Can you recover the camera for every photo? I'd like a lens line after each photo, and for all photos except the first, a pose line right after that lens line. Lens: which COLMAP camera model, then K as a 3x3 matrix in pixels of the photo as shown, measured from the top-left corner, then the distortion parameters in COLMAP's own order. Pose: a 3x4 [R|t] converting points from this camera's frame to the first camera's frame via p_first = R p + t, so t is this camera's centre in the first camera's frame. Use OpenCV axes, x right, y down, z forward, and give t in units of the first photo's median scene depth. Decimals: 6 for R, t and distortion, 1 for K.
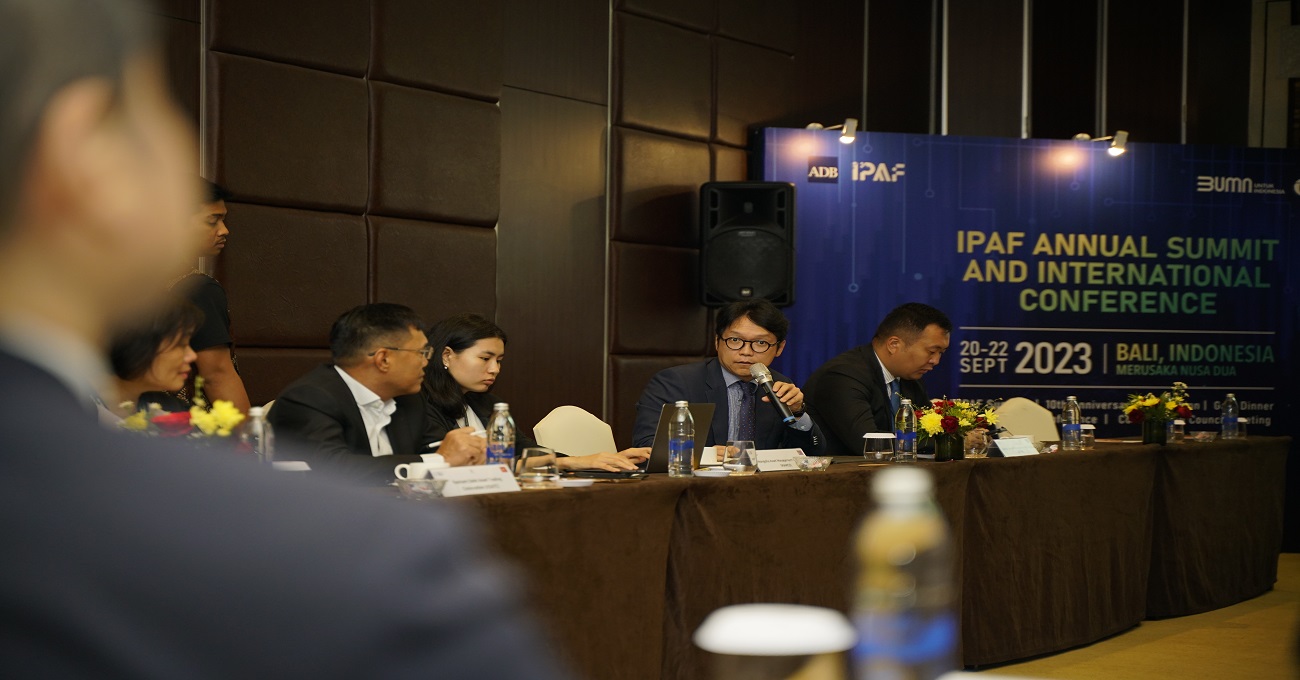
lens RADIAL K [[2723.5, 0, 661.0], [0, 2723.5, 331.9], [0, 0, 1]] dist [0.330786, 0.000000]
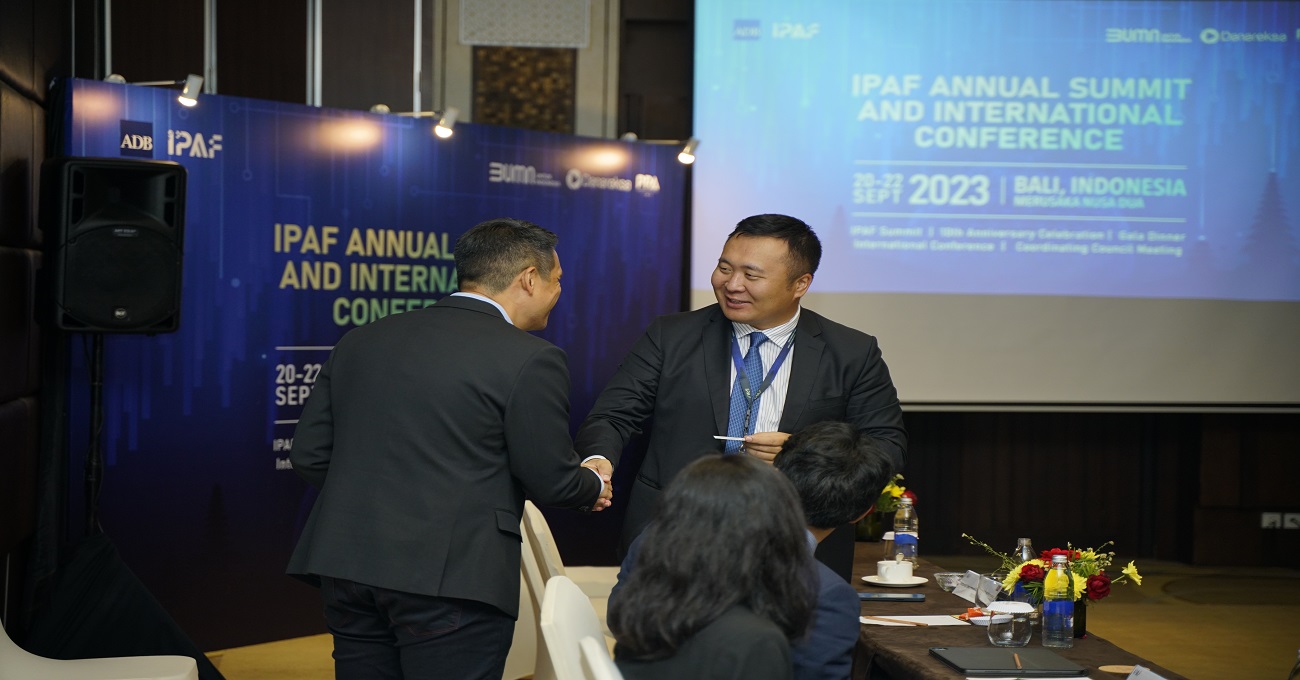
lens RADIAL K [[2723.5, 0, 652.7], [0, 2723.5, 347.9], [0, 0, 1]] dist [0.330786, 0.000000]
pose [[0.833685, -0.001905, 0.552237, -0.229187], [-0.018483, 0.999338, 0.031350, -0.027594], [-0.551930, -0.036343, 0.833098, 0.282198]]
